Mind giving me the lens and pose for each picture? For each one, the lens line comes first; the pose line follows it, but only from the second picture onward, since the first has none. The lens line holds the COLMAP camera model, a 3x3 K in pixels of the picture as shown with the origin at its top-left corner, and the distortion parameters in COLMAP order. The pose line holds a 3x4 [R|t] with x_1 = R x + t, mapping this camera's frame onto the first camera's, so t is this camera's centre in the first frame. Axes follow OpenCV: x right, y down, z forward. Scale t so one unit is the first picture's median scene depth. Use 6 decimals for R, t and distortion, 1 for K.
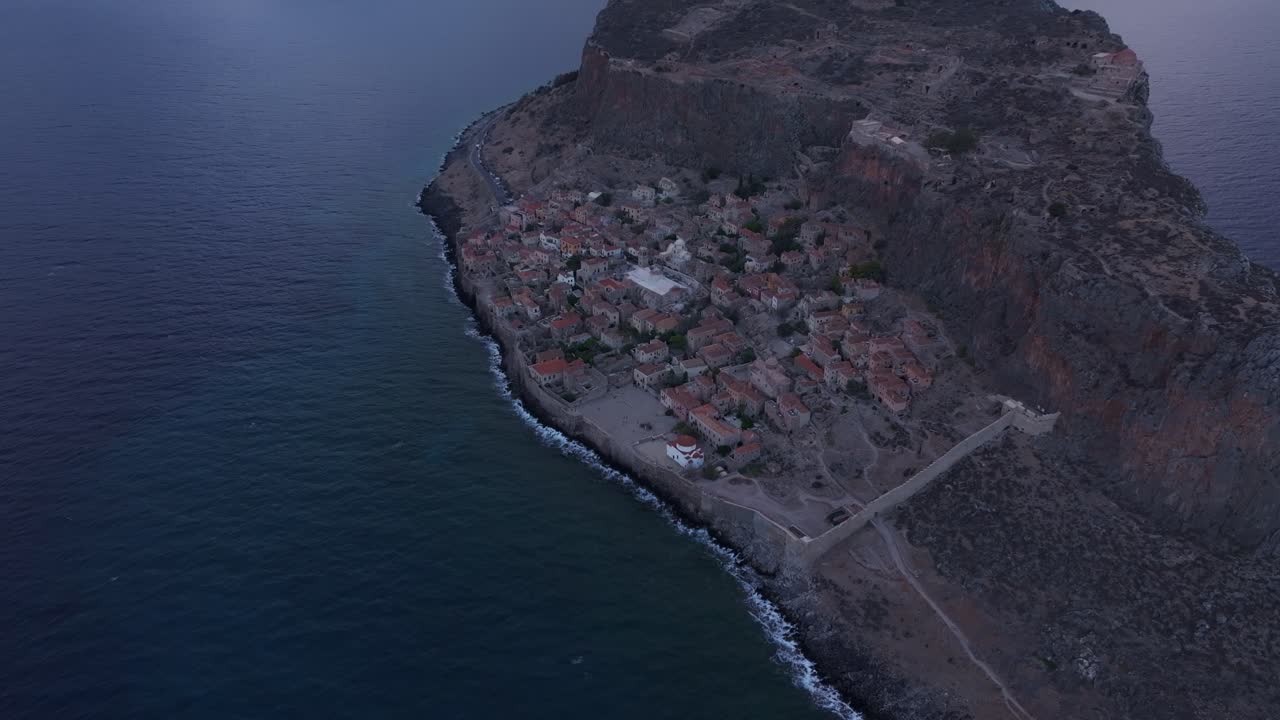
lens RADIAL K [[896.1, 0, 643.9], [0, 896.1, 358.5], [0, 0, 1]] dist [-0.002659, 0.021670]
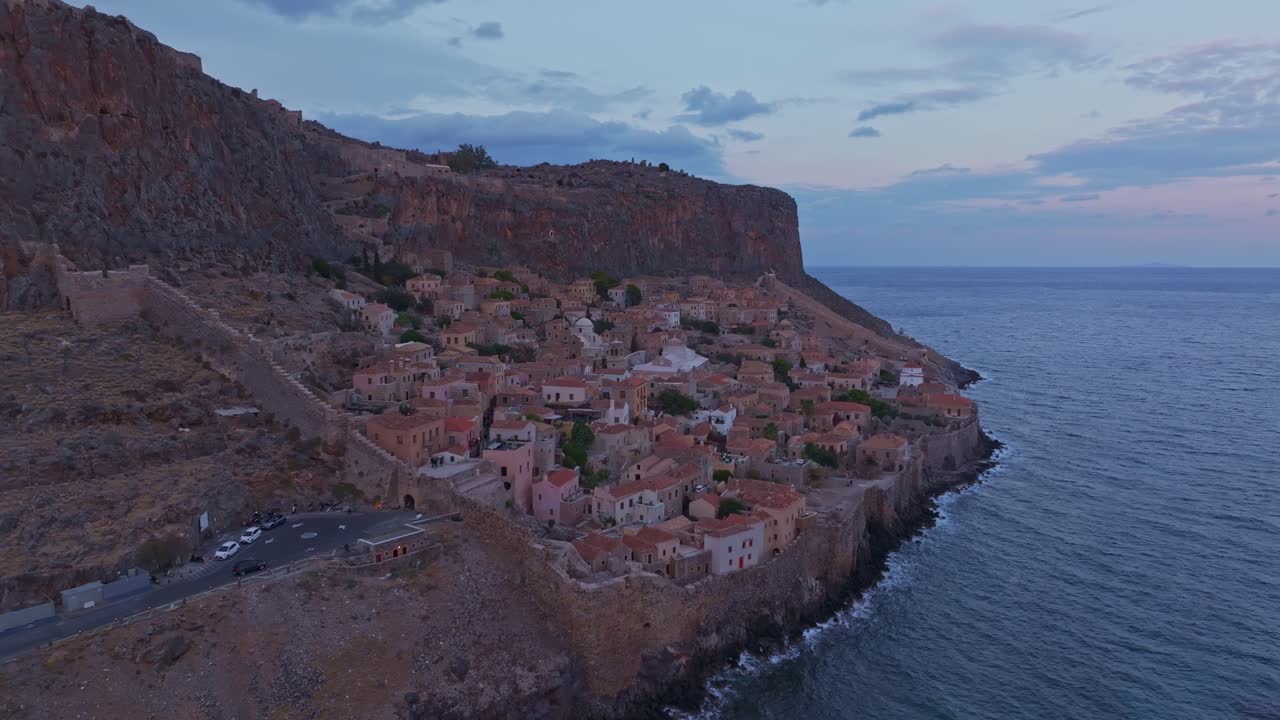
lens RADIAL K [[896.1, 0, 641.0], [0, 896.1, 361.2], [0, 0, 1]] dist [-0.002659, 0.021670]
pose [[-0.587587, -0.094043, 0.803678, -0.550333], [0.385395, 0.840803, 0.380158, -0.390972], [-0.711486, 0.533109, -0.457801, 1.568494]]
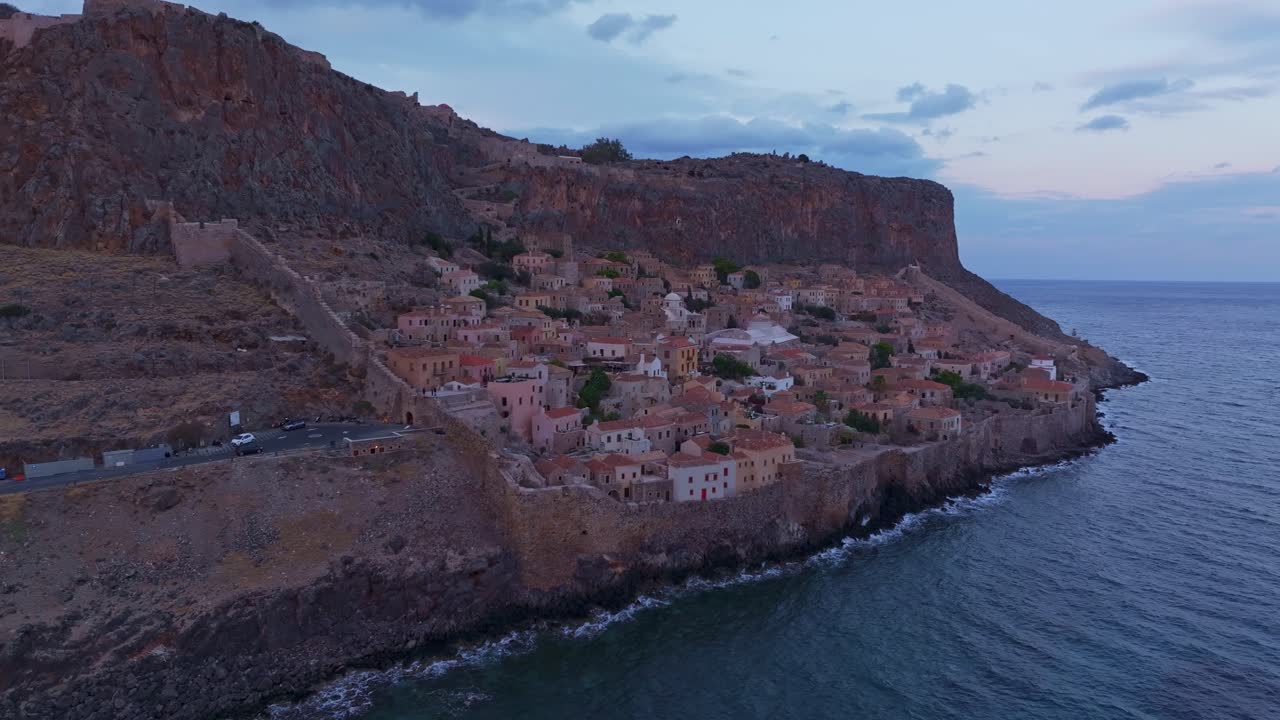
lens RADIAL K [[896.1, 0, 643.3], [0, 896.1, 361.0], [0, 0, 1]] dist [-0.002659, 0.021670]
pose [[-0.384883, -0.100014, 0.917531, -0.628378], [0.432995, 0.858360, 0.275196, -0.333871], [-0.815095, 0.503205, -0.287062, 1.518853]]
